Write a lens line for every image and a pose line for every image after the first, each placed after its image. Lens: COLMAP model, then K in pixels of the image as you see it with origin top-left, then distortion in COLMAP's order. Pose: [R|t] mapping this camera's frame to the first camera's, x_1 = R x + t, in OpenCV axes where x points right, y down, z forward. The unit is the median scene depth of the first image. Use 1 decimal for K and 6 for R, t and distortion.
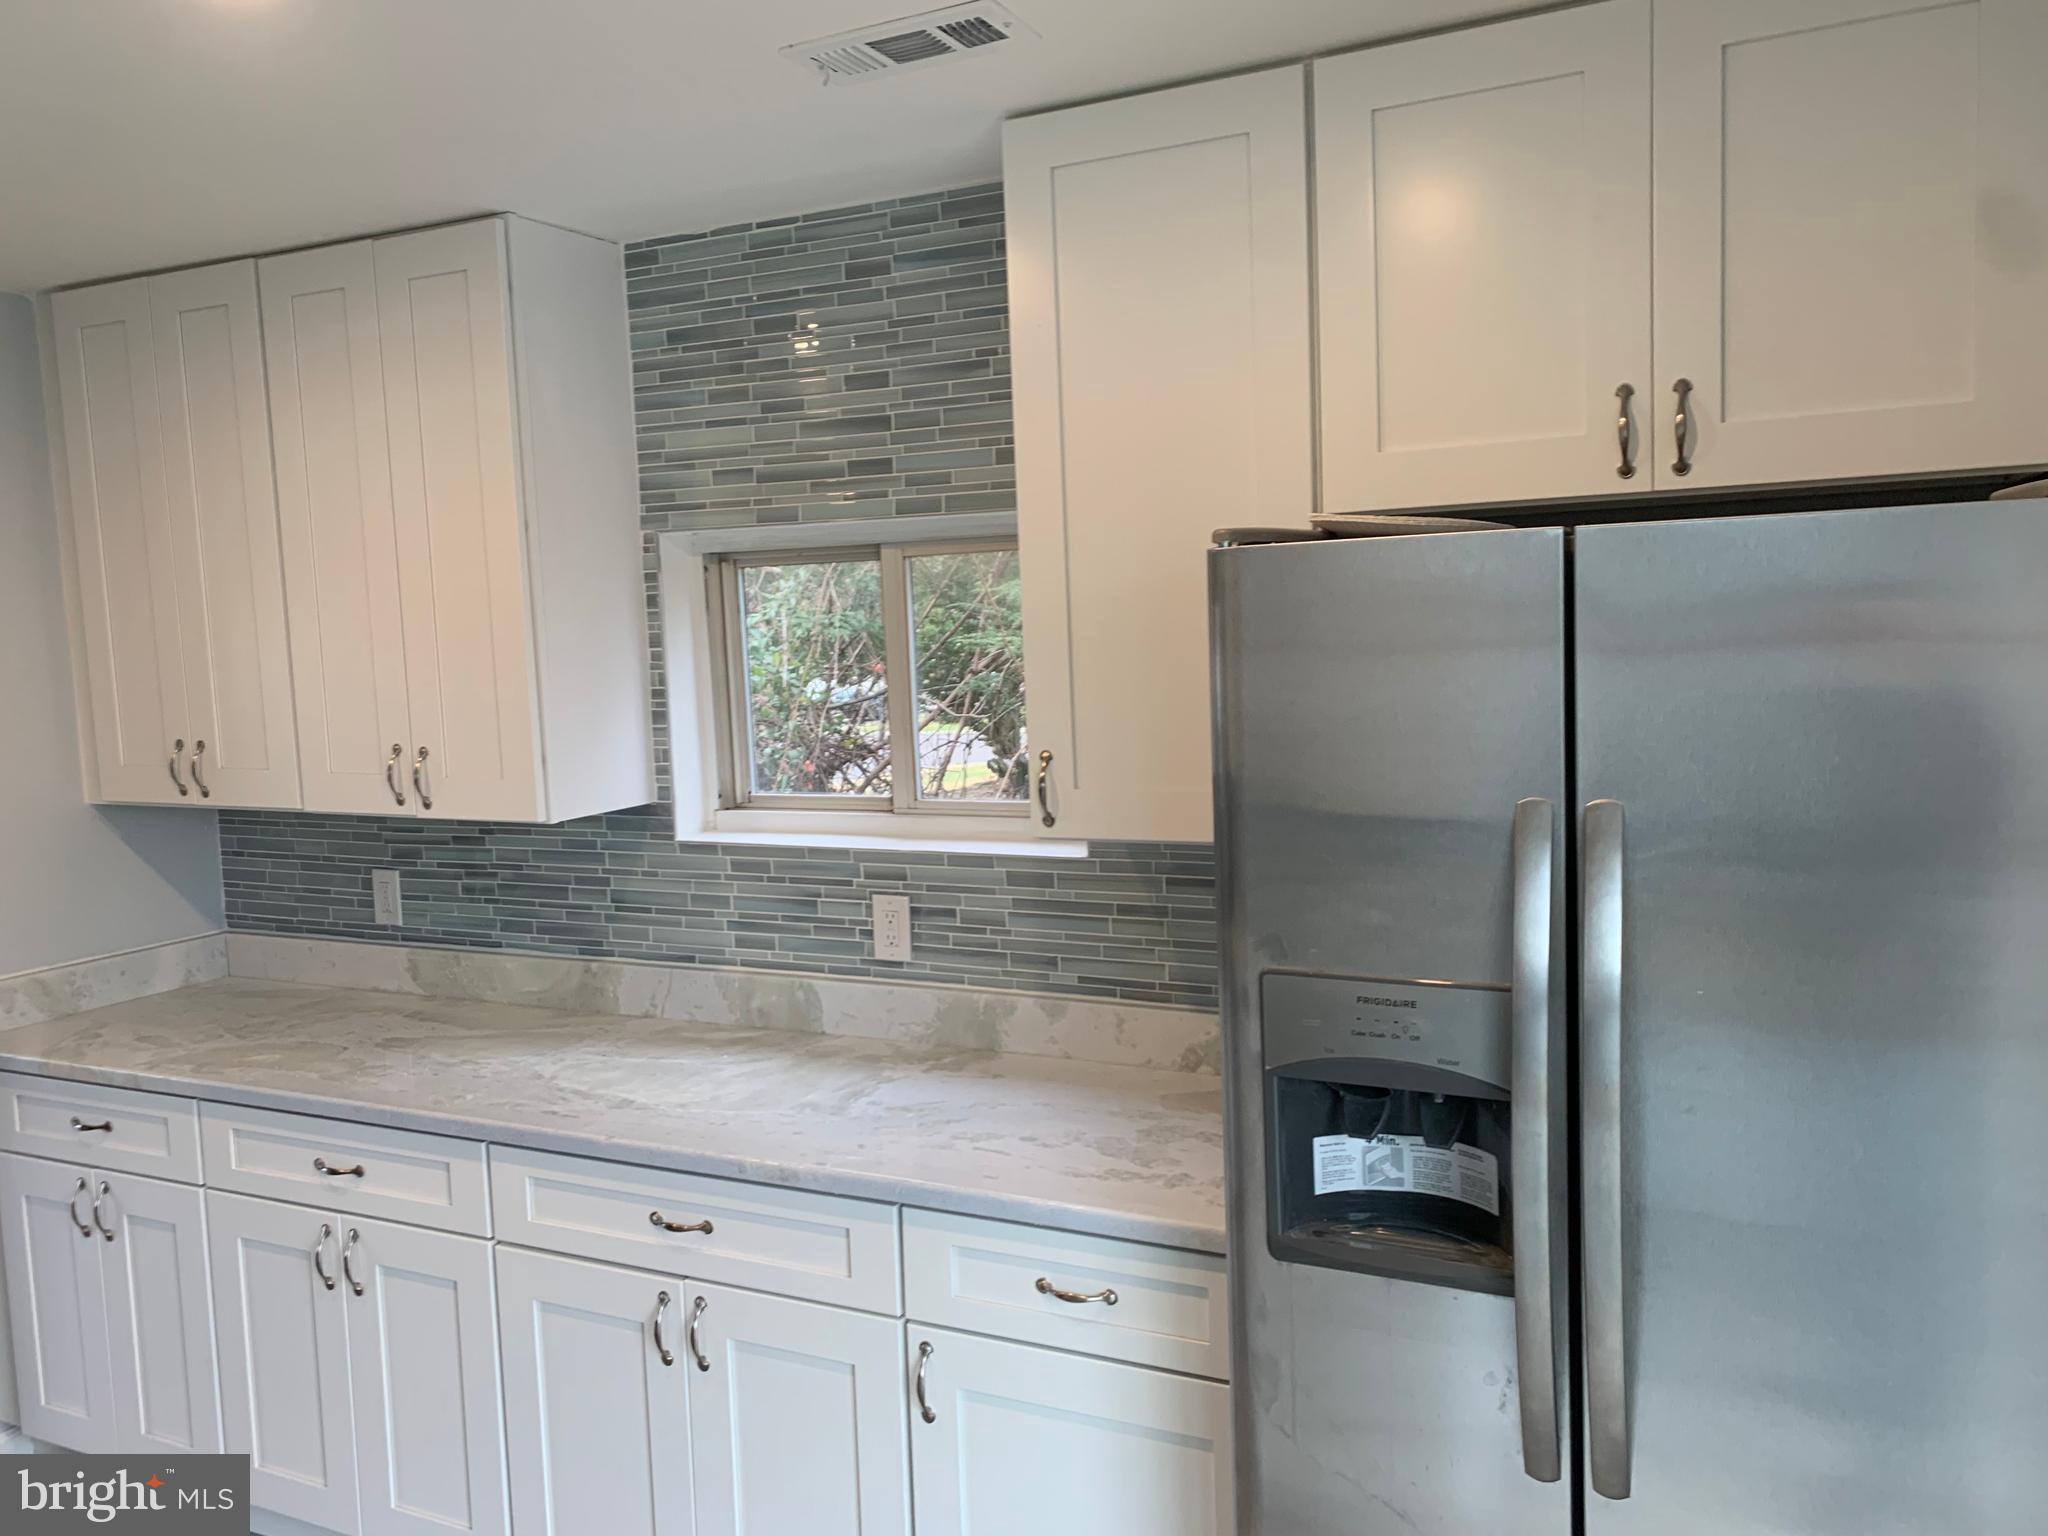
lens RADIAL K [[1550.6, 0, 1015.9], [0, 1550.6, 741.9], [0, 0, 1]] dist [0.087188, -0.106074]
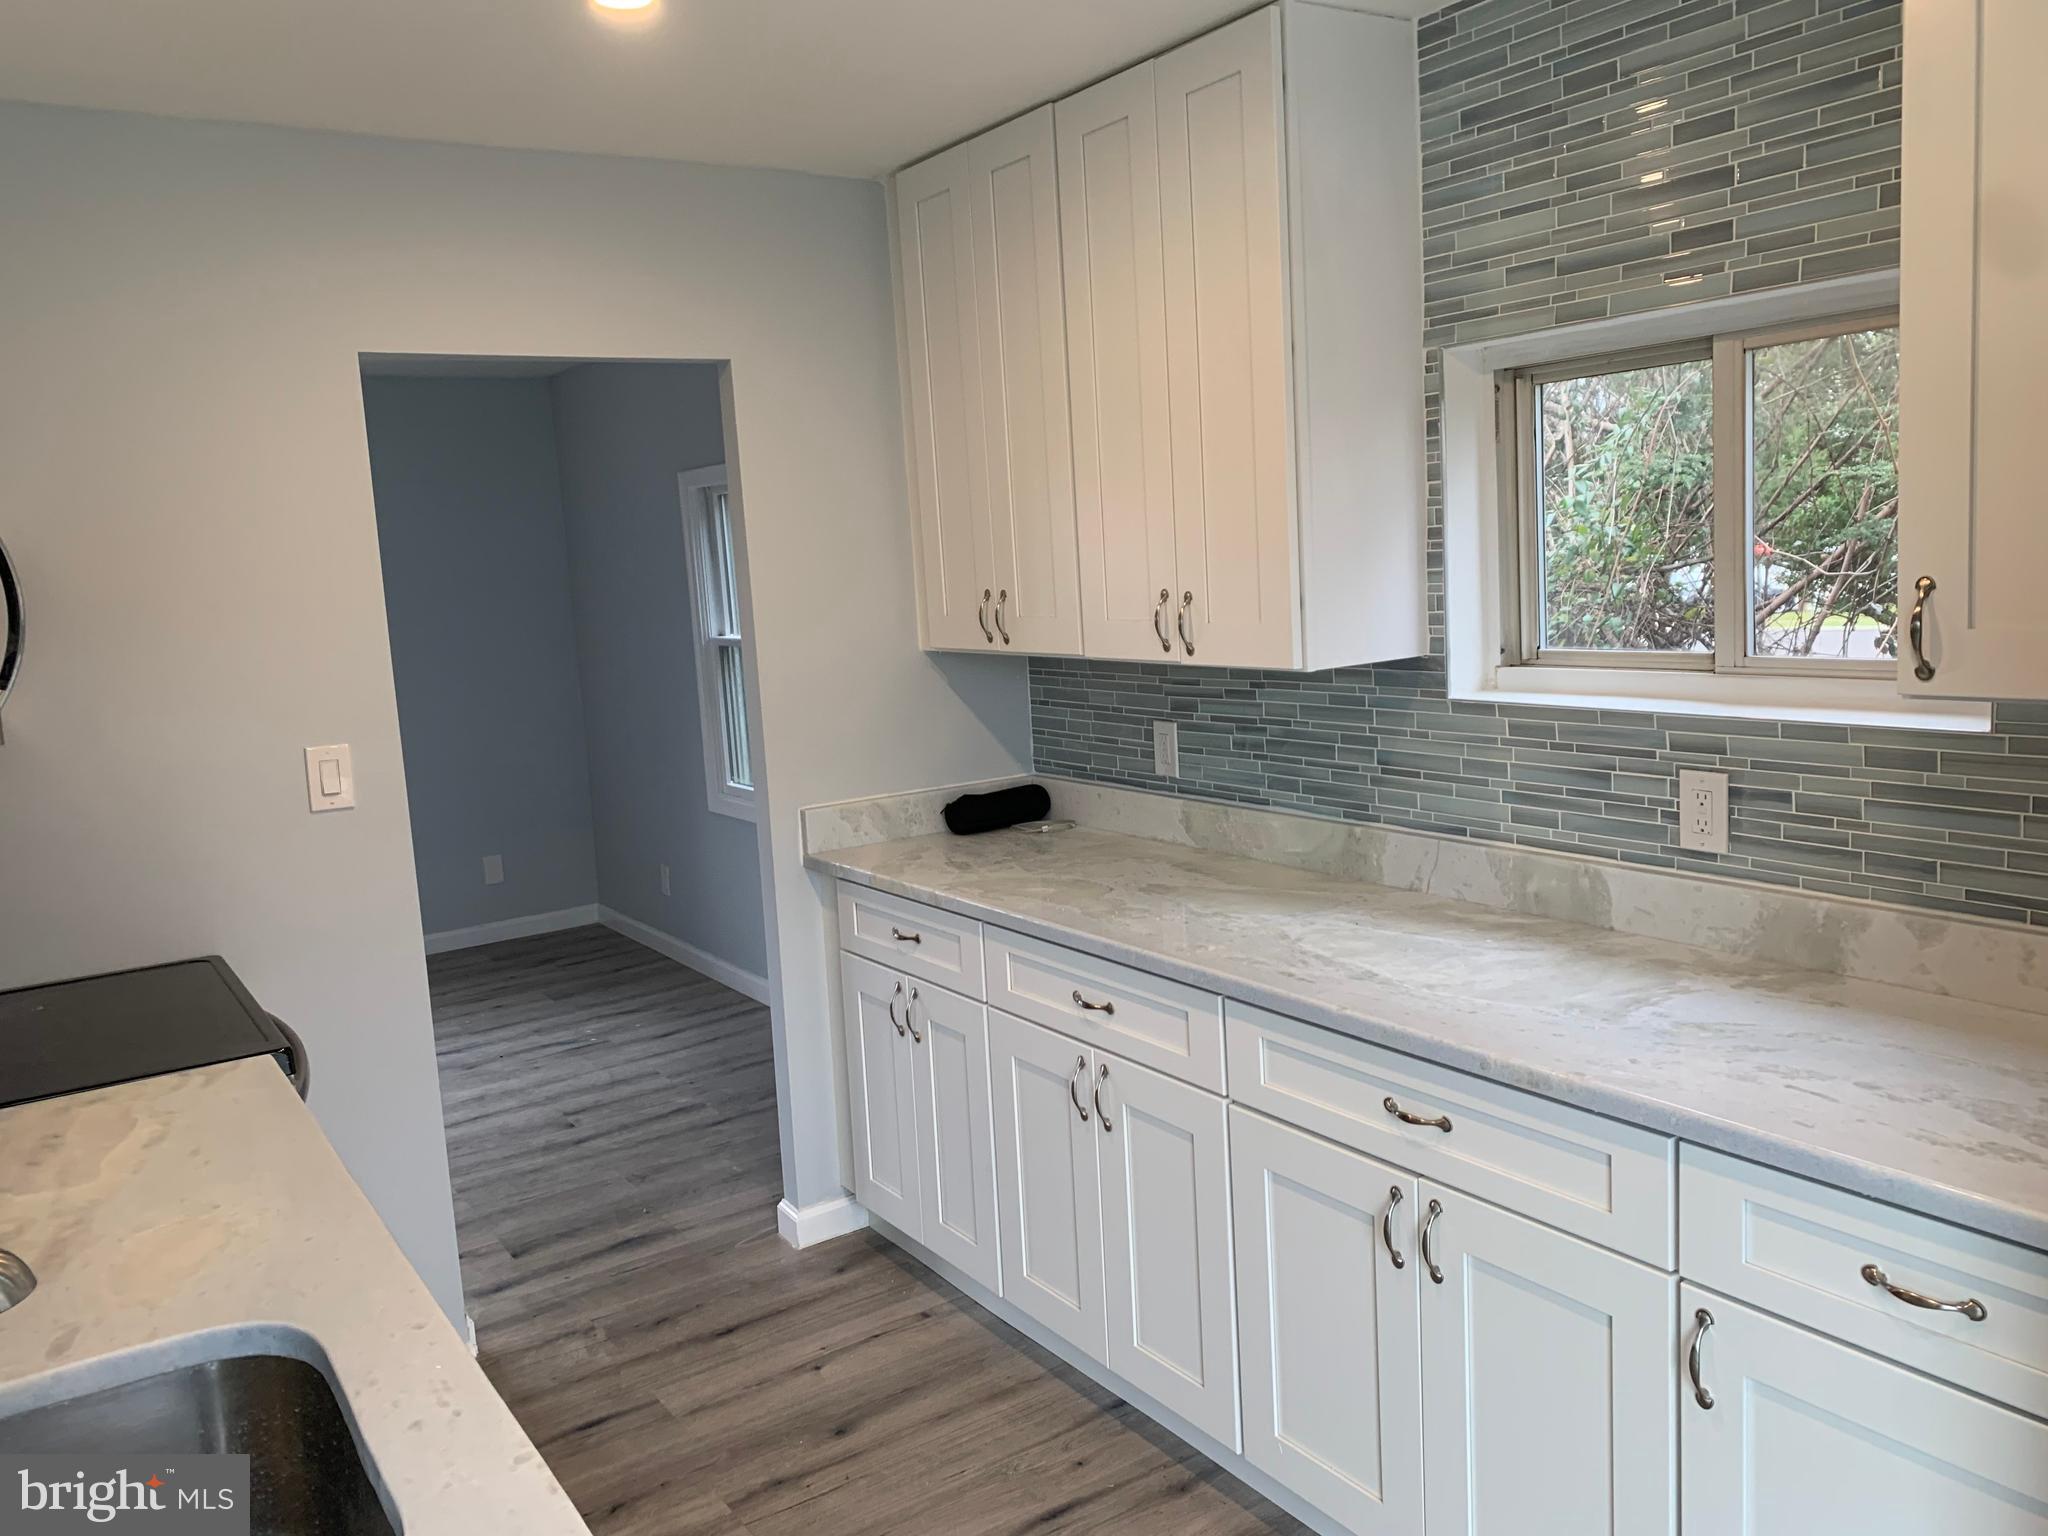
lens RADIAL K [[1567.1, 0, 1024.0], [0, 1567.1, 746.2], [0, 0, 1]] dist [0.024689, -0.013394]
pose [[0.864669, 0.049547, -0.499892, 0.023285], [-0.016441, 0.997382, 0.070418, 0.033702], [0.502073, -0.052669, 0.863220, 0.109872]]
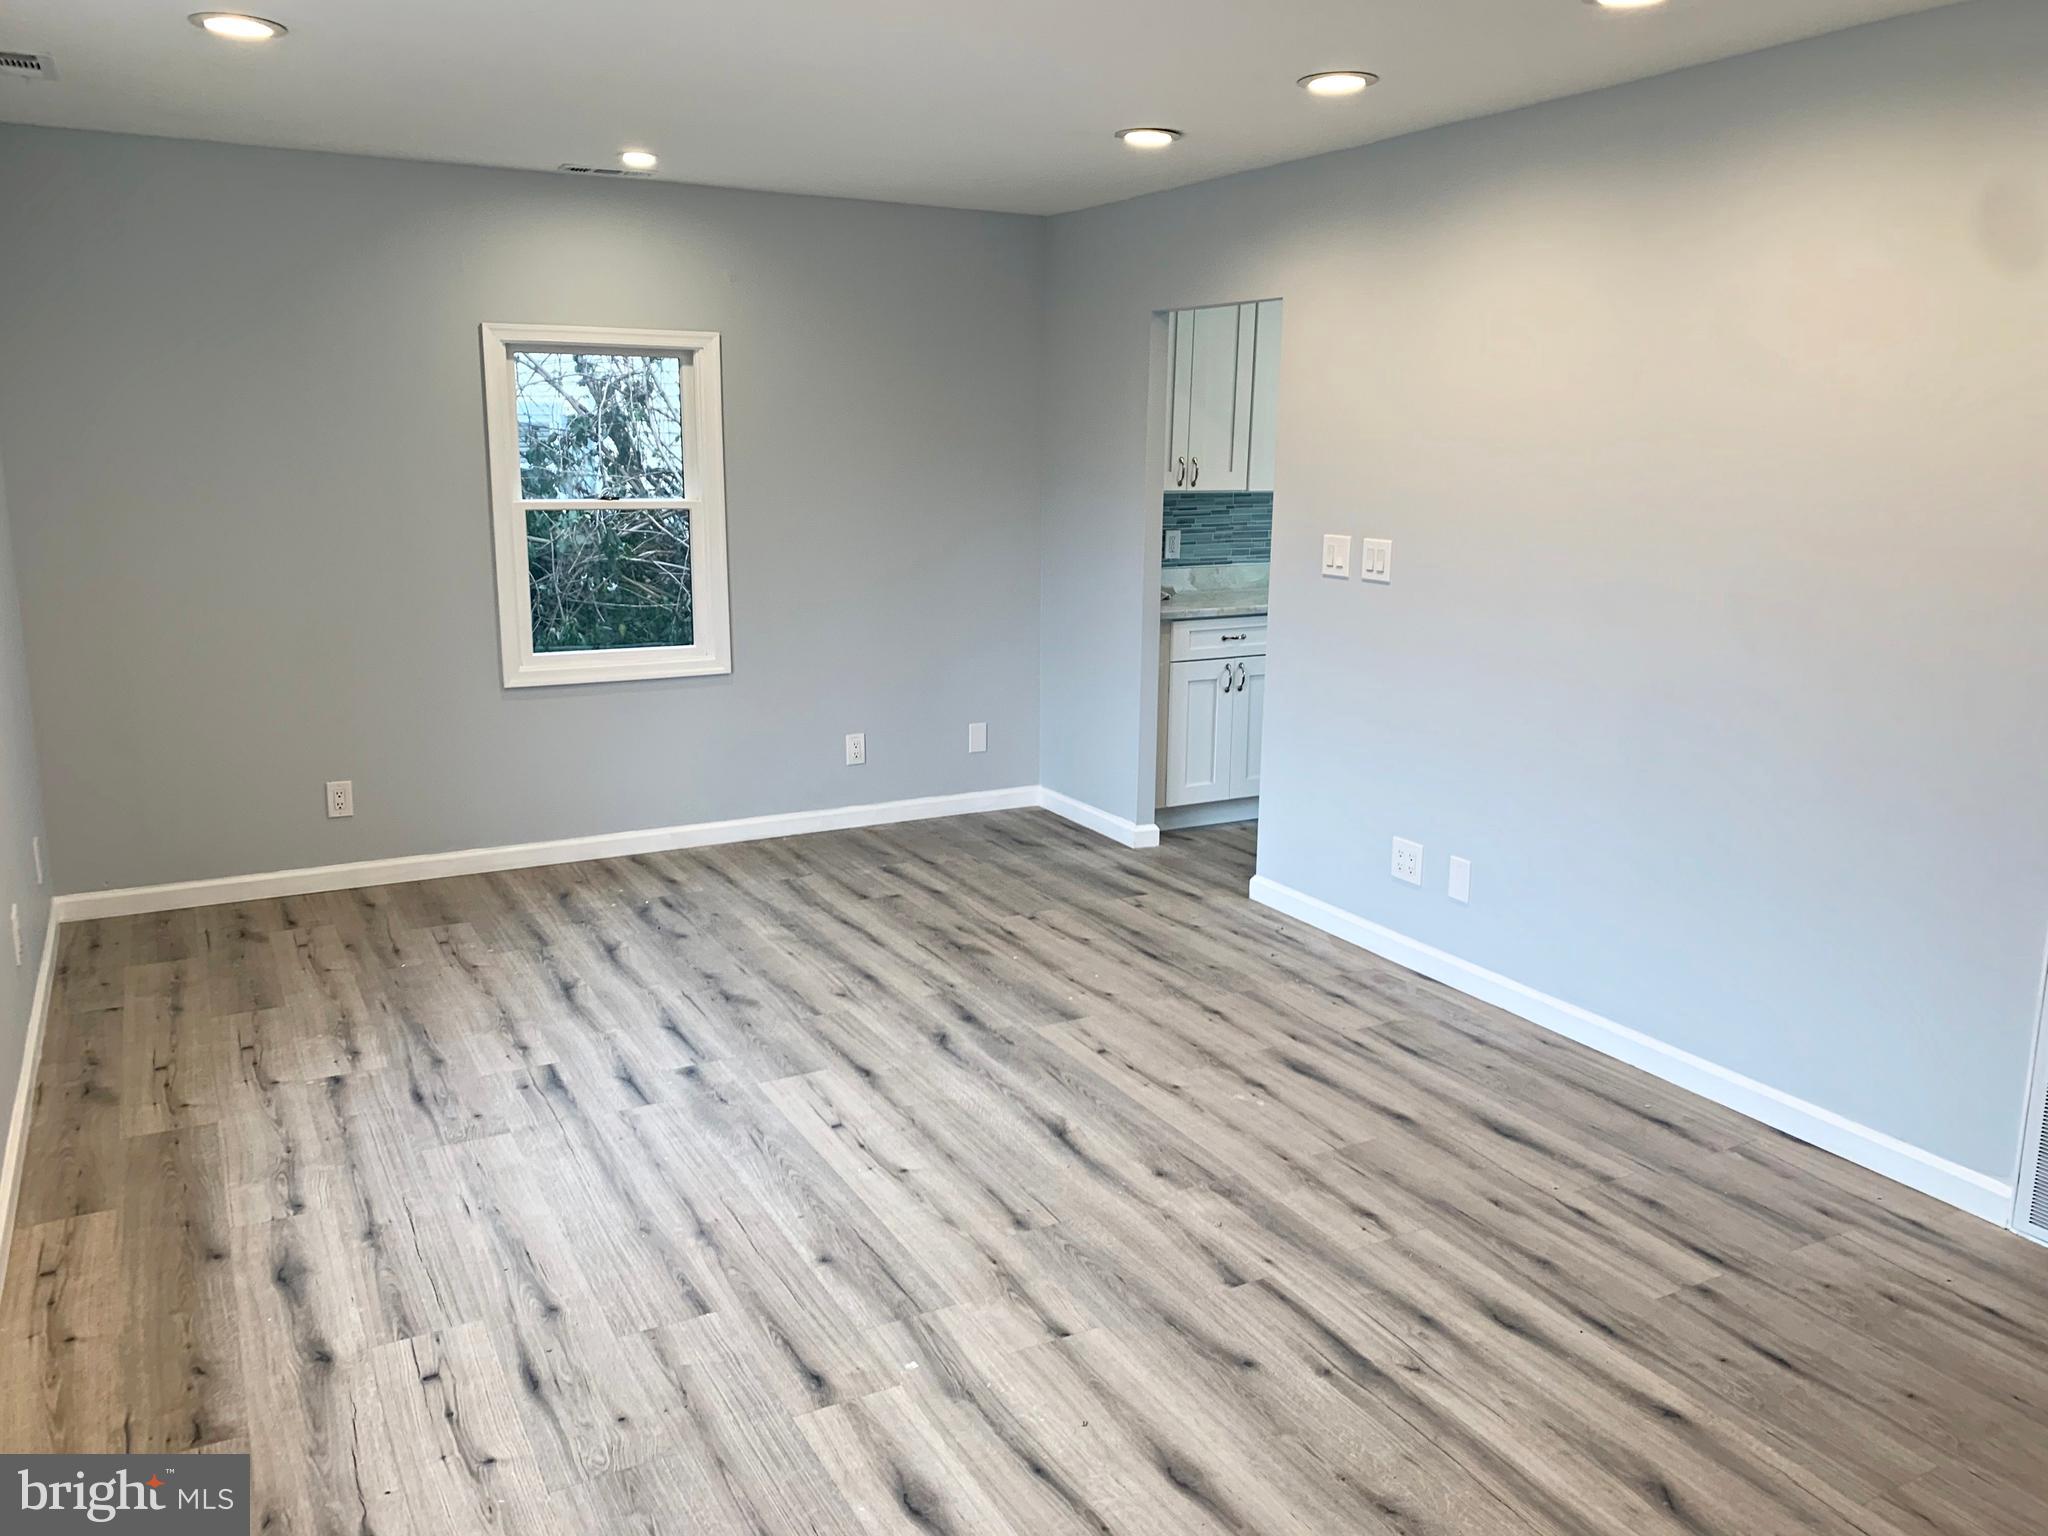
lens RADIAL K [[1550.6, 0, 1015.9], [0, 1550.6, 741.9], [0, 0, 1]] dist [0.087188, -0.106074]
pose [[0.583387, -0.117877, 0.803594, -2.501334], [0.039027, 0.992338, 0.117231, 0.128151], [-0.811256, -0.037029, 0.583518, 0.009661]]
